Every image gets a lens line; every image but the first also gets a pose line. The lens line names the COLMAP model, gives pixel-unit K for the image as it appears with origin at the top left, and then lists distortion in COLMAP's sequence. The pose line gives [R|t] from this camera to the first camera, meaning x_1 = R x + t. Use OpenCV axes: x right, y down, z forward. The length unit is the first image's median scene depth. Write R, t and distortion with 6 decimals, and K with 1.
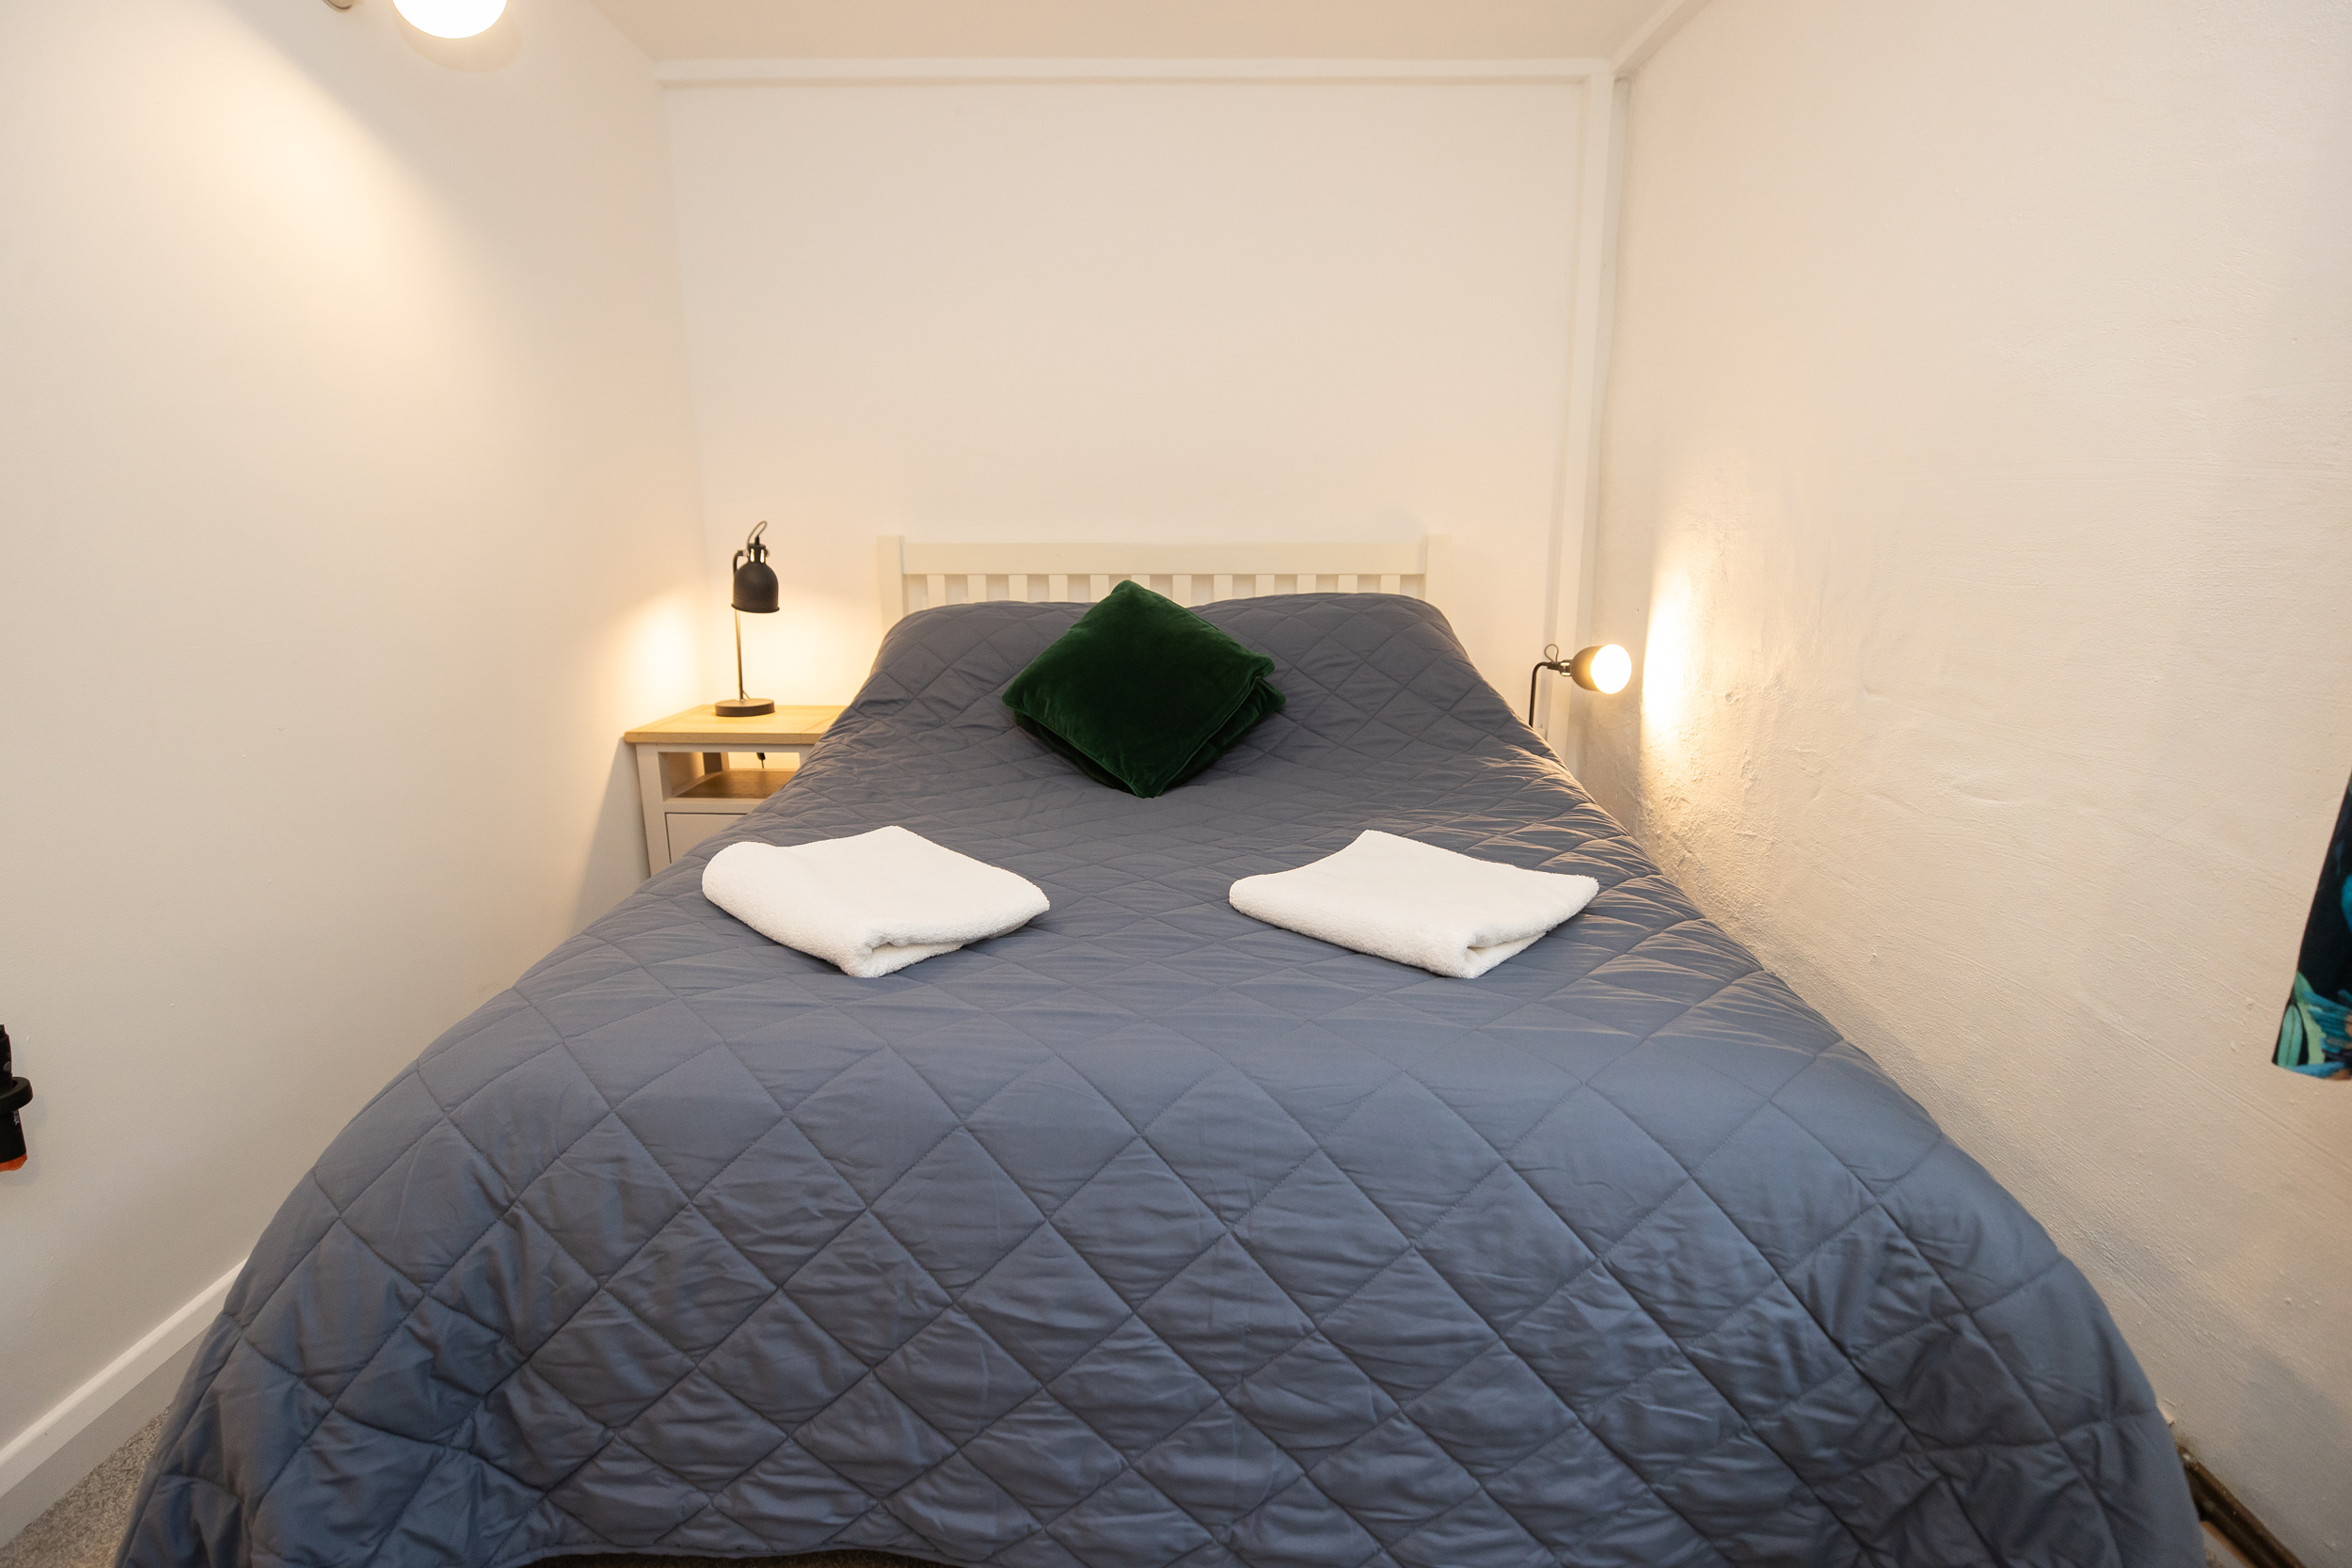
lens RADIAL K [[1081.3, 0, 1166.0], [0, 1081.3, 789.3], [0, 0, 1]] dist [-0.005767, 0.002179]
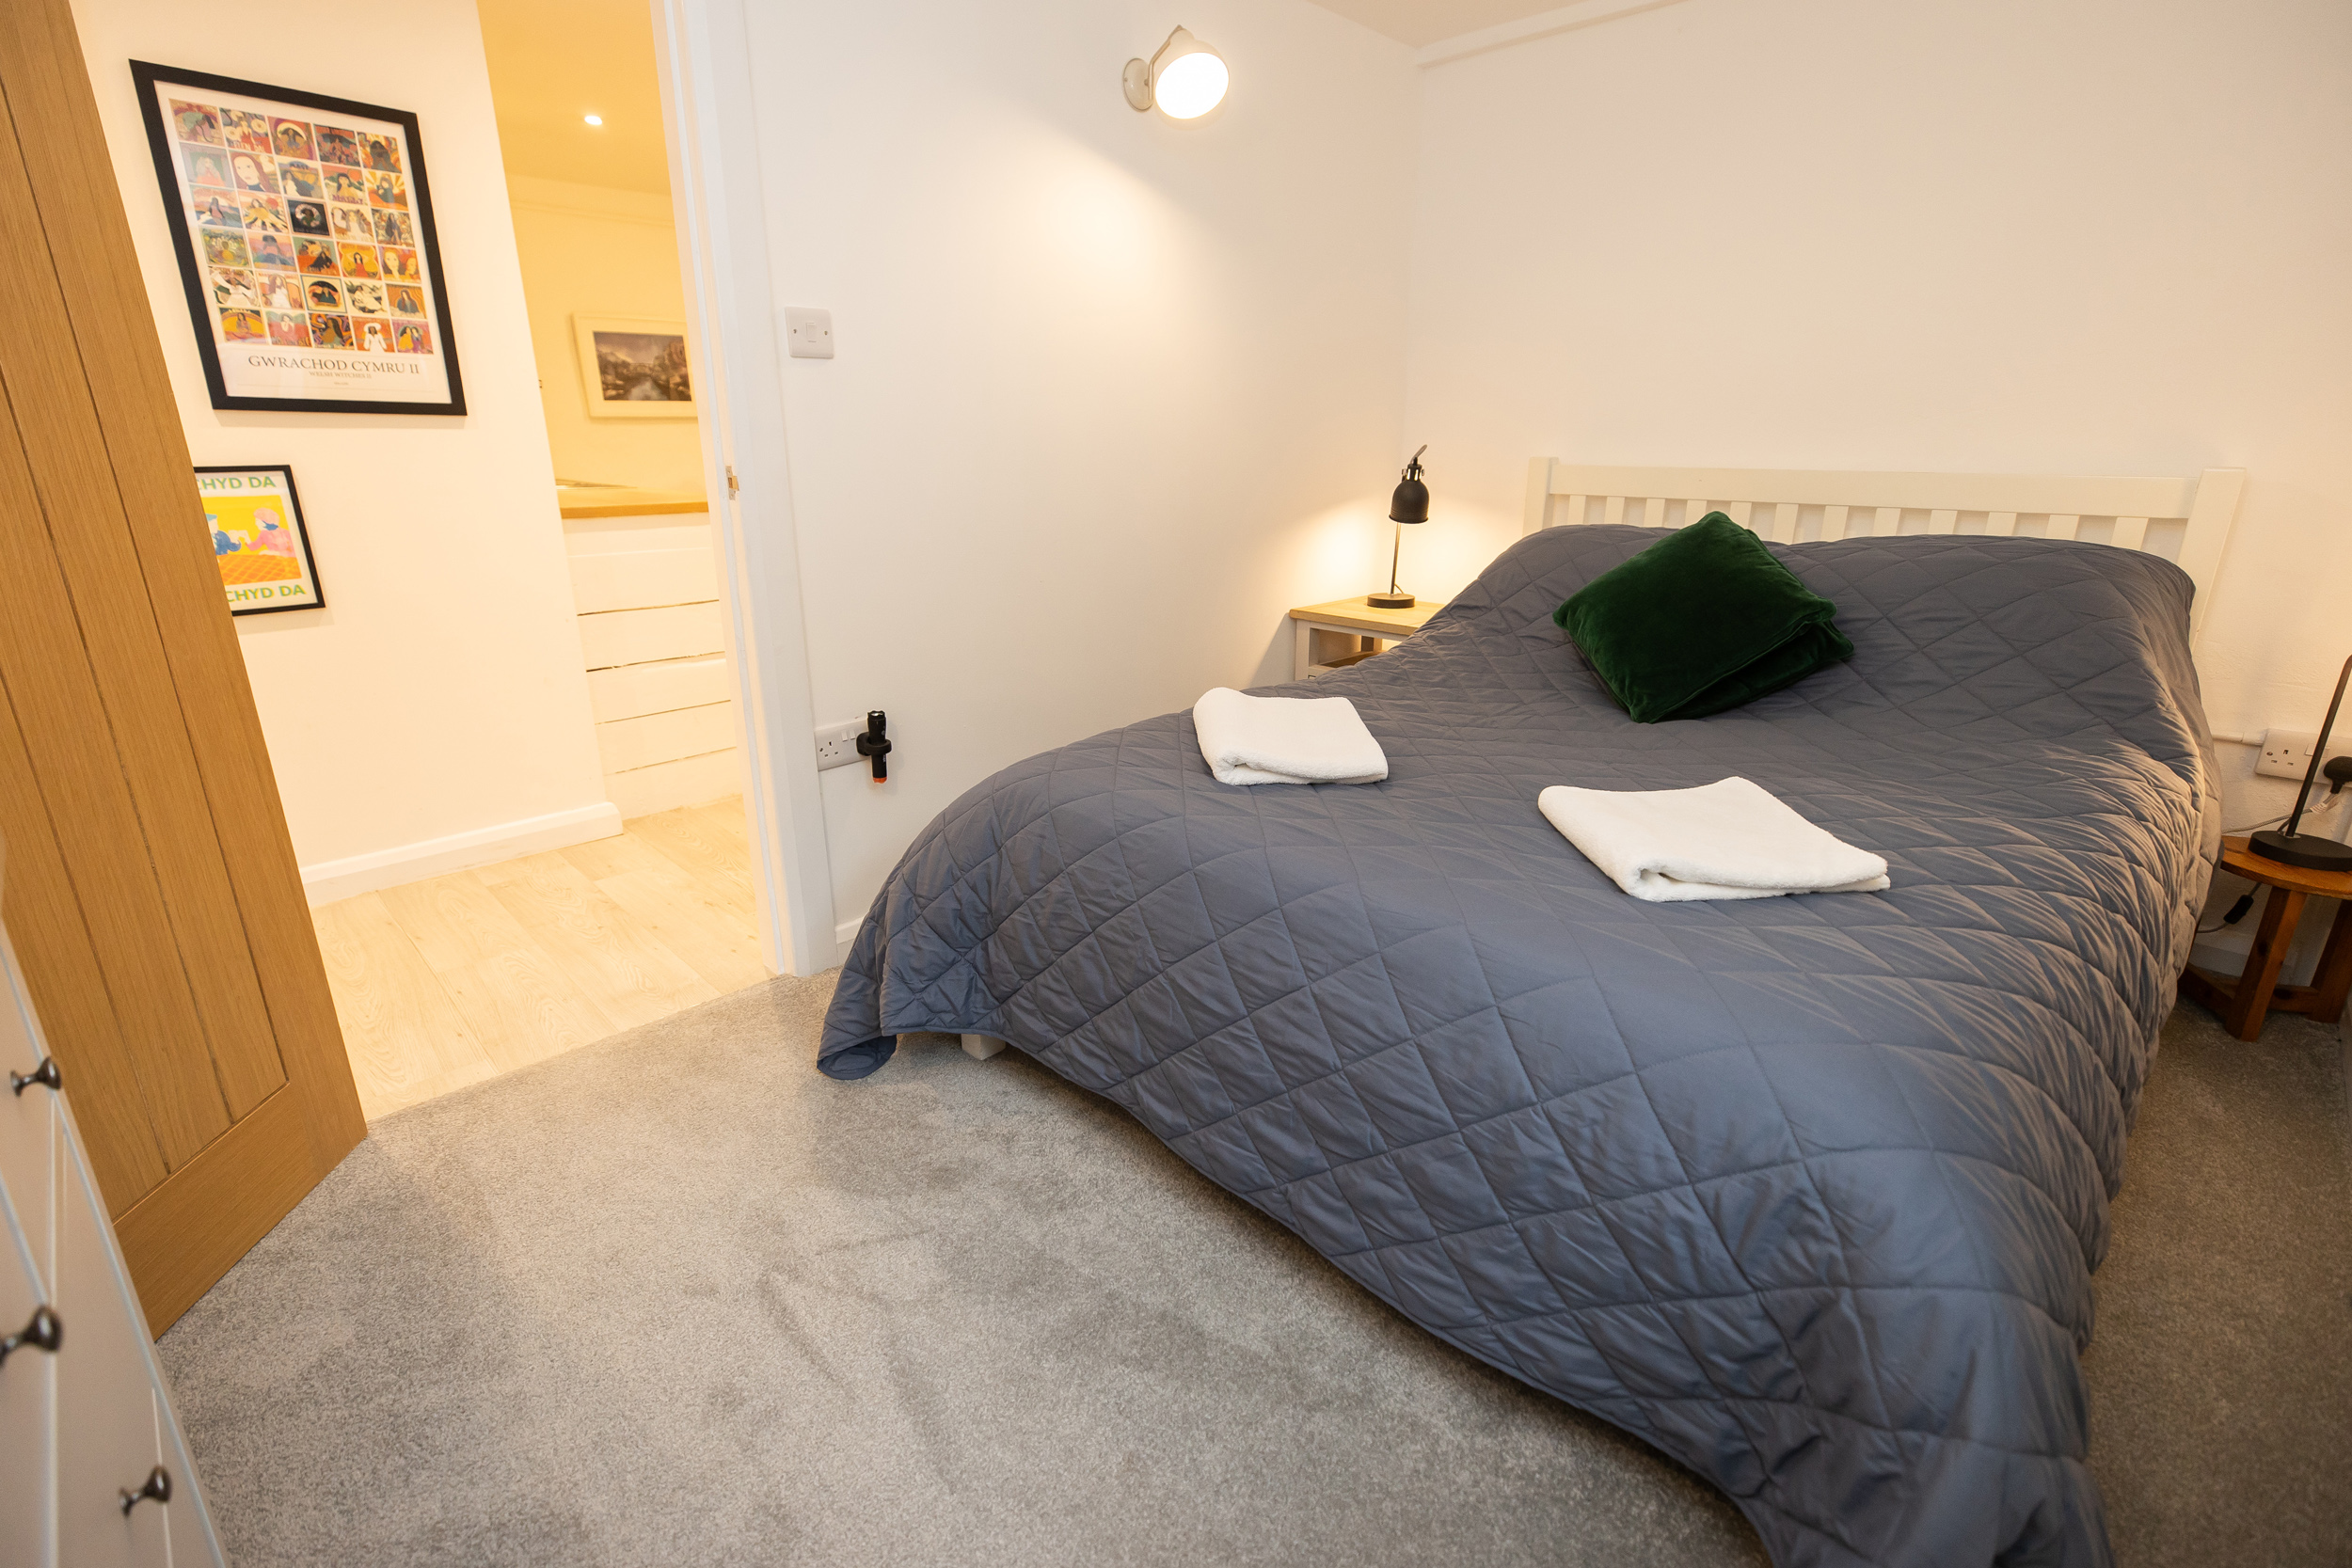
lens RADIAL K [[1081.3, 0, 1190.0], [0, 1081.3, 785.7], [0, 0, 1]] dist [-0.005767, 0.002179]
pose [[0.736082, 0.211774, -0.642911, 0.810771], [-0.155328, 0.977299, 0.144083, -0.036362], [0.658830, -0.006195, 0.752267, -0.191439]]
